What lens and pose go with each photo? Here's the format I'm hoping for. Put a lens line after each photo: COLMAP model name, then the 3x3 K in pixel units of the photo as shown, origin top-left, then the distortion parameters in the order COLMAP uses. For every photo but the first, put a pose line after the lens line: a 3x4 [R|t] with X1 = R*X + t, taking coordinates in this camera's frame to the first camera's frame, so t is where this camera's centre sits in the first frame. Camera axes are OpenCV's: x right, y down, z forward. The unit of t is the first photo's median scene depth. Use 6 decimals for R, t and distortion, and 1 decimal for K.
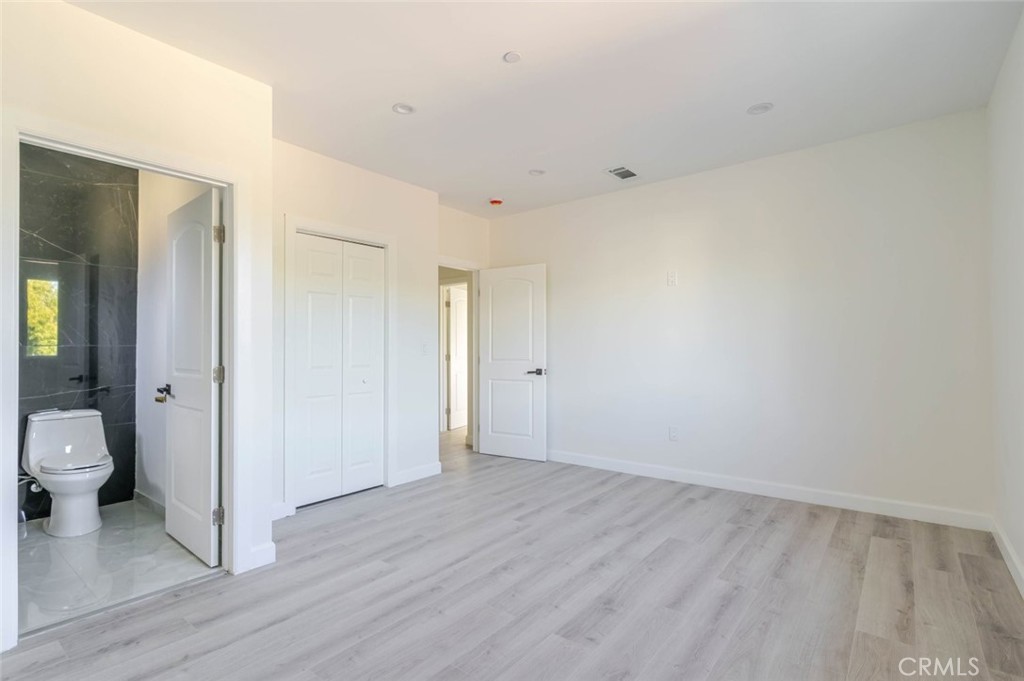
lens RADIAL K [[482.8, 0, 505.1], [0, 482.8, 344.3], [0, 0, 1]] dist [0.001251, -0.000397]
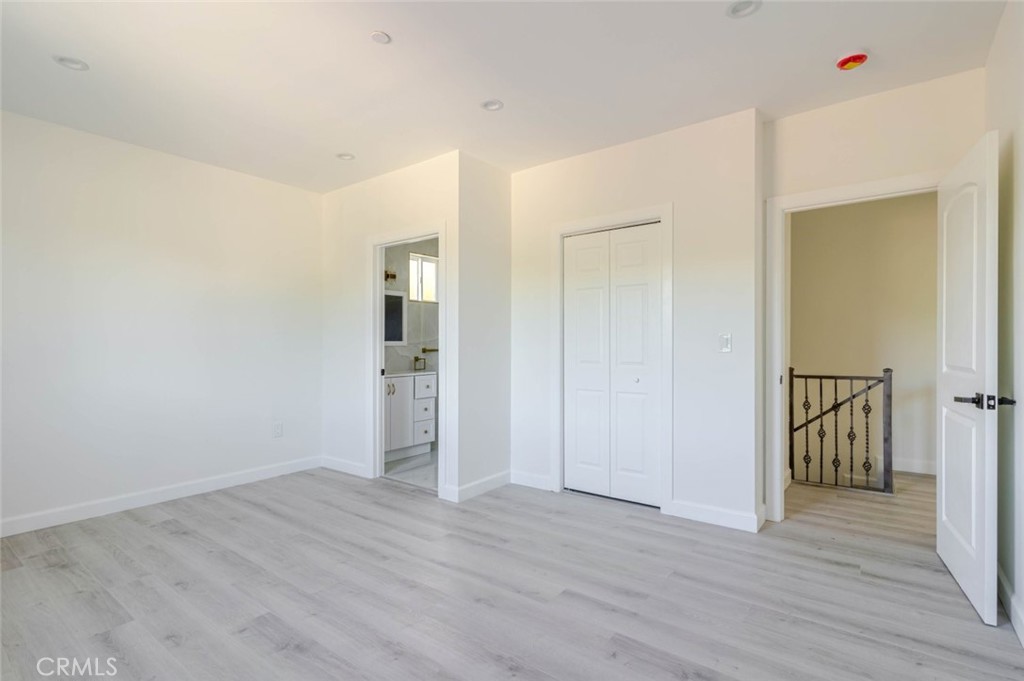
lens RADIAL K [[482.8, 0, 504.3], [0, 482.8, 342.3], [0, 0, 1]] dist [0.001251, -0.000397]
pose [[0.038767, 0.002799, -0.999244, 0.794972], [0.015440, 0.999875, 0.003400, -0.000428], [0.999129, -0.015560, 0.038718, 0.987915]]
